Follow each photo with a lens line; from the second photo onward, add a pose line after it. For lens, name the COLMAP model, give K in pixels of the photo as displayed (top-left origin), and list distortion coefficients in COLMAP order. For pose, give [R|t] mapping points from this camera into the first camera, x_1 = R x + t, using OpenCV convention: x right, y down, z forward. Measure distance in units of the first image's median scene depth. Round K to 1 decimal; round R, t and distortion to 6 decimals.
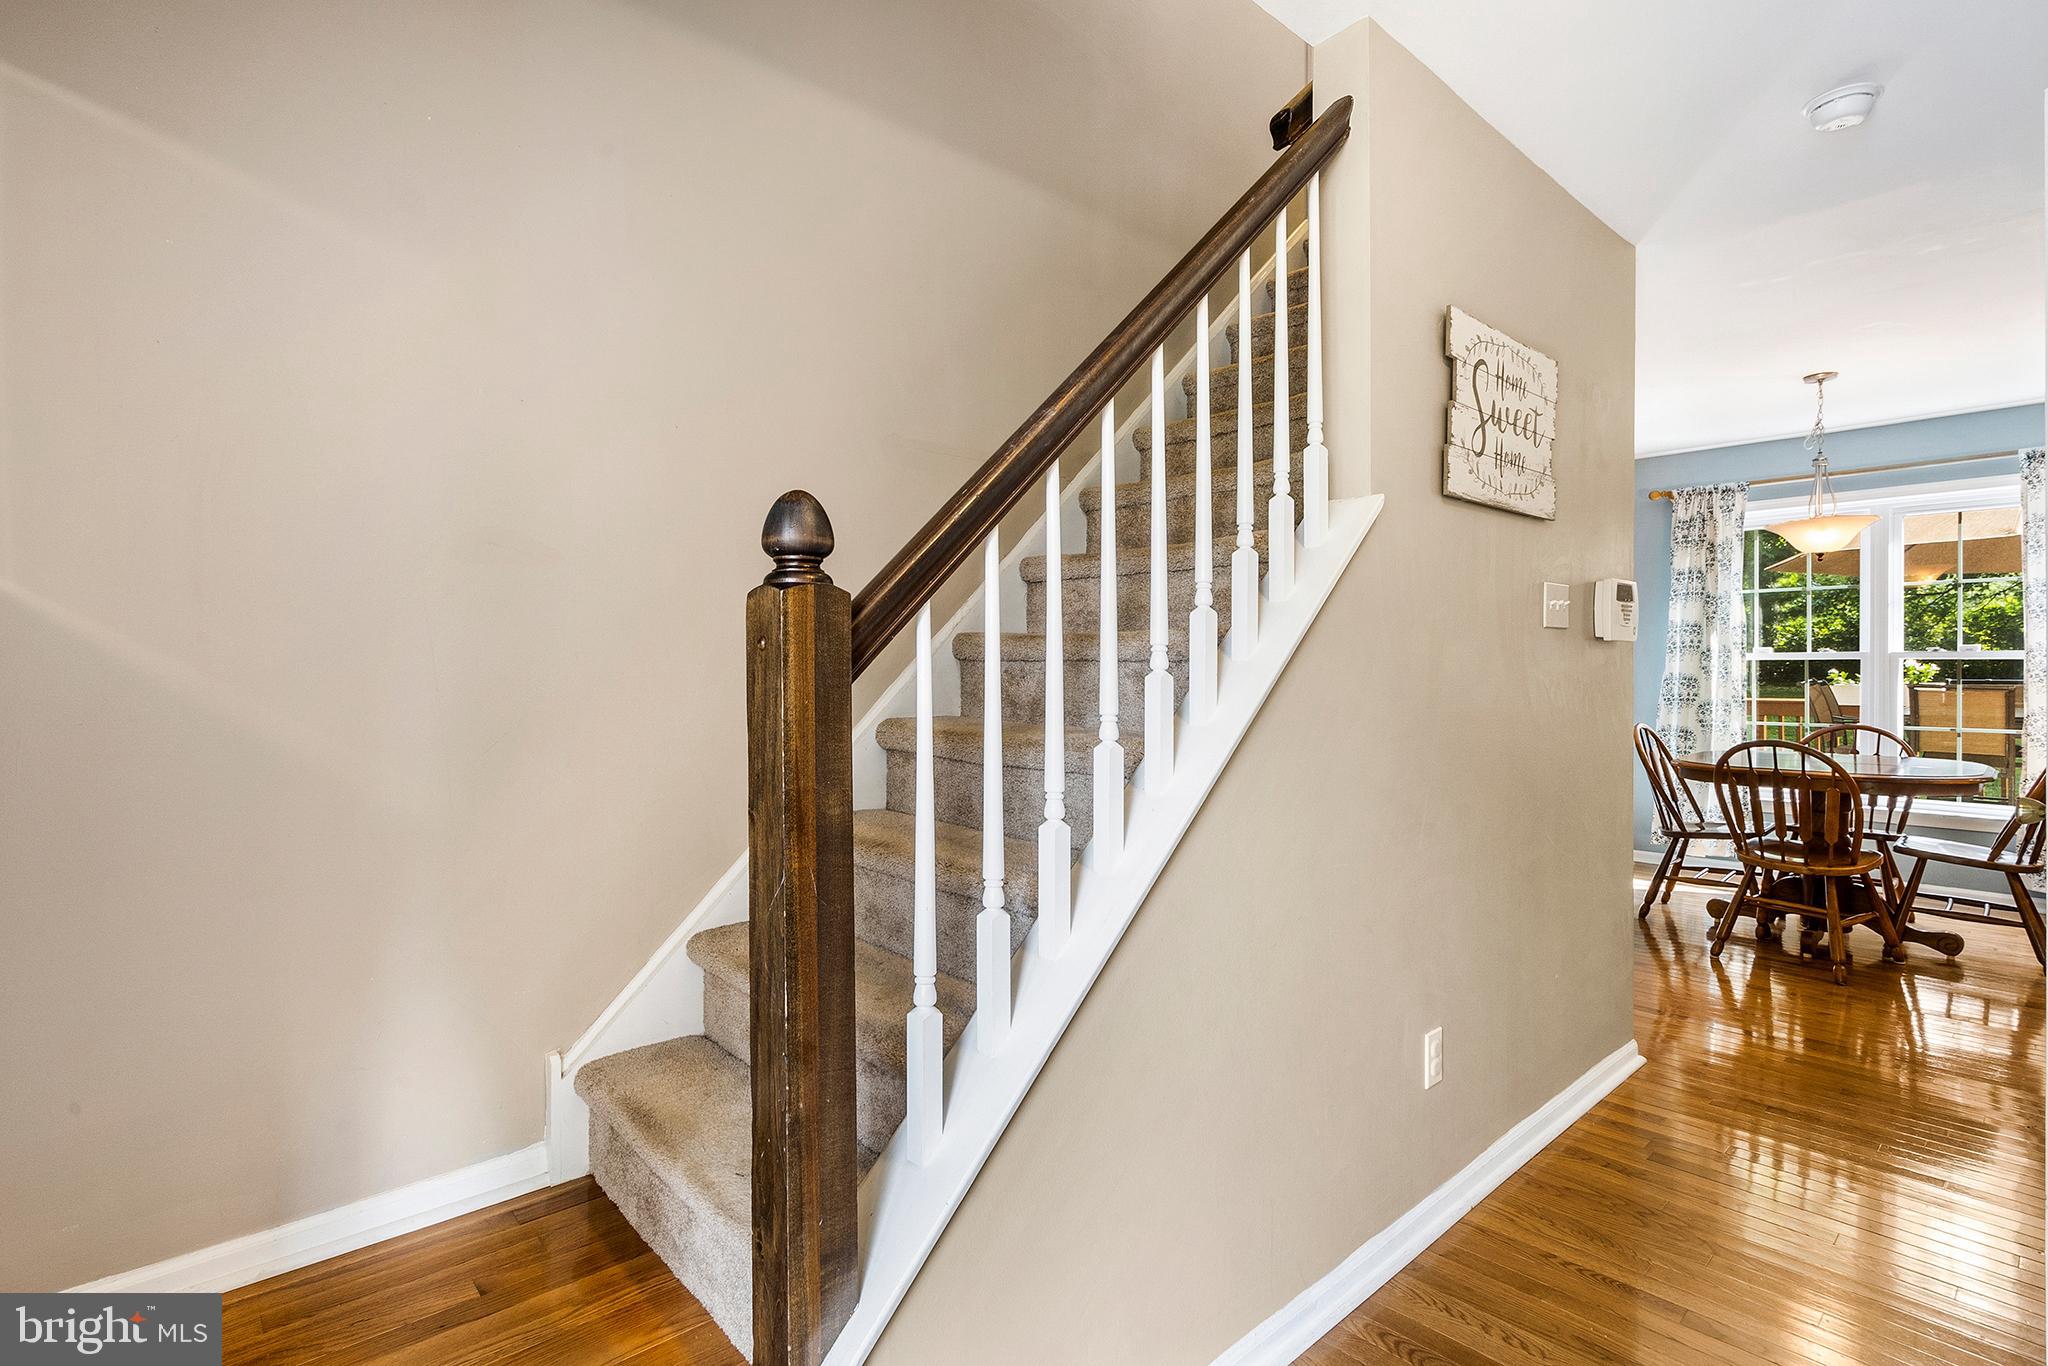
lens RADIAL K [[983.0, 0, 1028.9], [0, 983.0, 655.6], [0, 0, 1]] dist [0.001154, -0.000203]
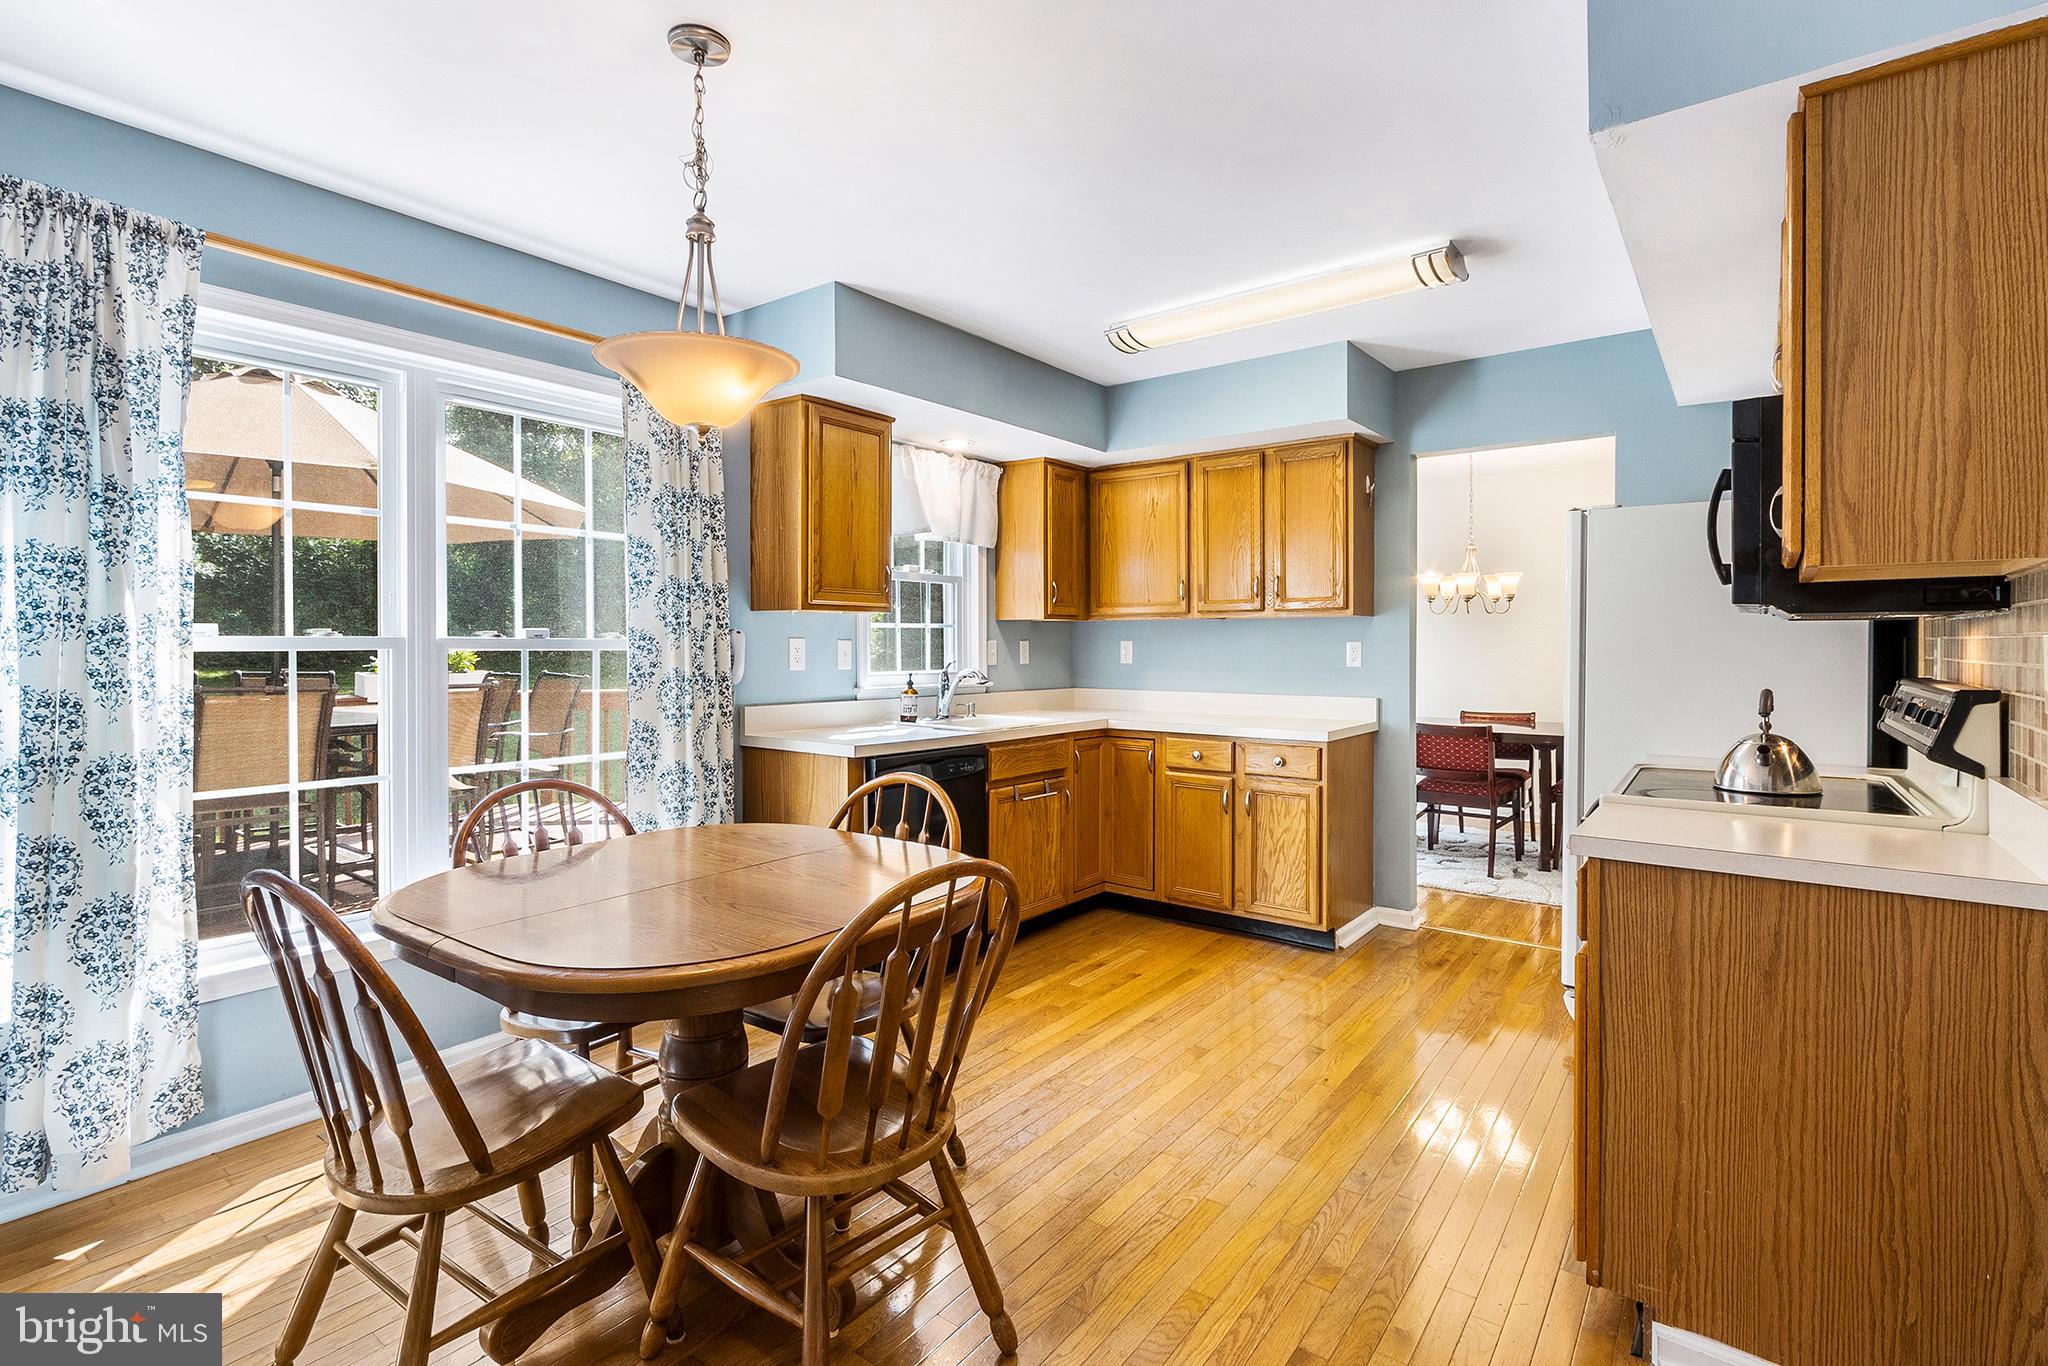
lens RADIAL K [[983.0, 0, 1028.9], [0, 983.0, 655.6], [0, 0, 1]] dist [0.001154, -0.000203]
pose [[-0.210169, -0.004510, 0.977655, 0.238288], [-0.007522, 0.999967, 0.002996, 0.002023], [-0.977636, -0.006724, -0.210196, 0.728680]]
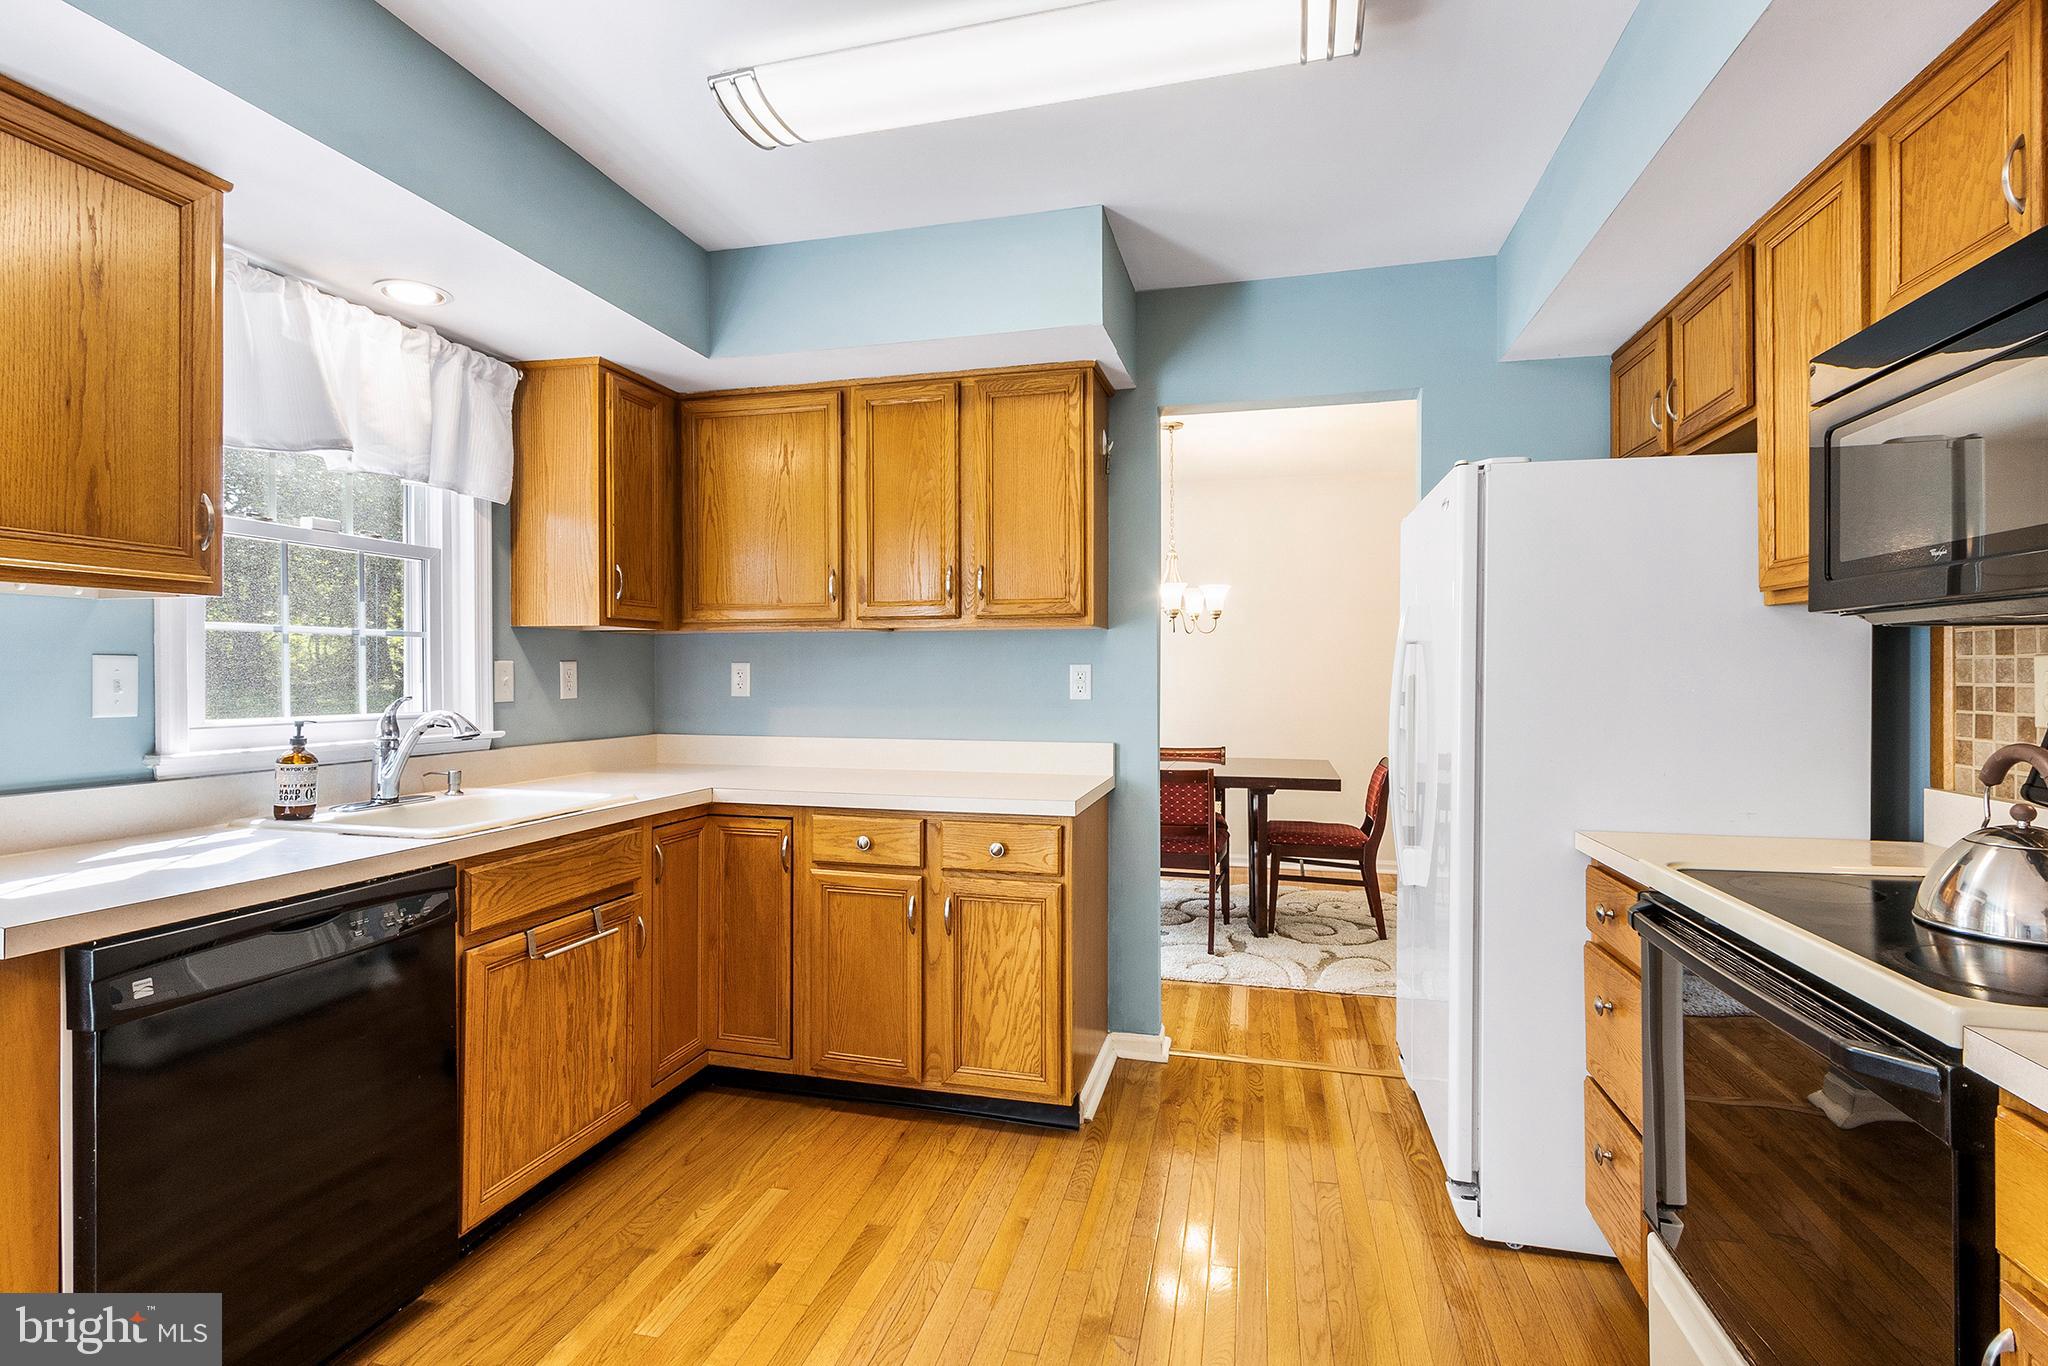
lens RADIAL K [[974.2, 0, 1088.7], [0, 974.2, 677.0], [0, 0, 1]] dist [-0.000059, -0.000062]
pose [[-0.617691, 0.002847, 0.786415, 0.510266], [-0.004278, 0.999966, -0.006981, 0.002460], [-0.786409, -0.007676, -0.617658, 0.650093]]
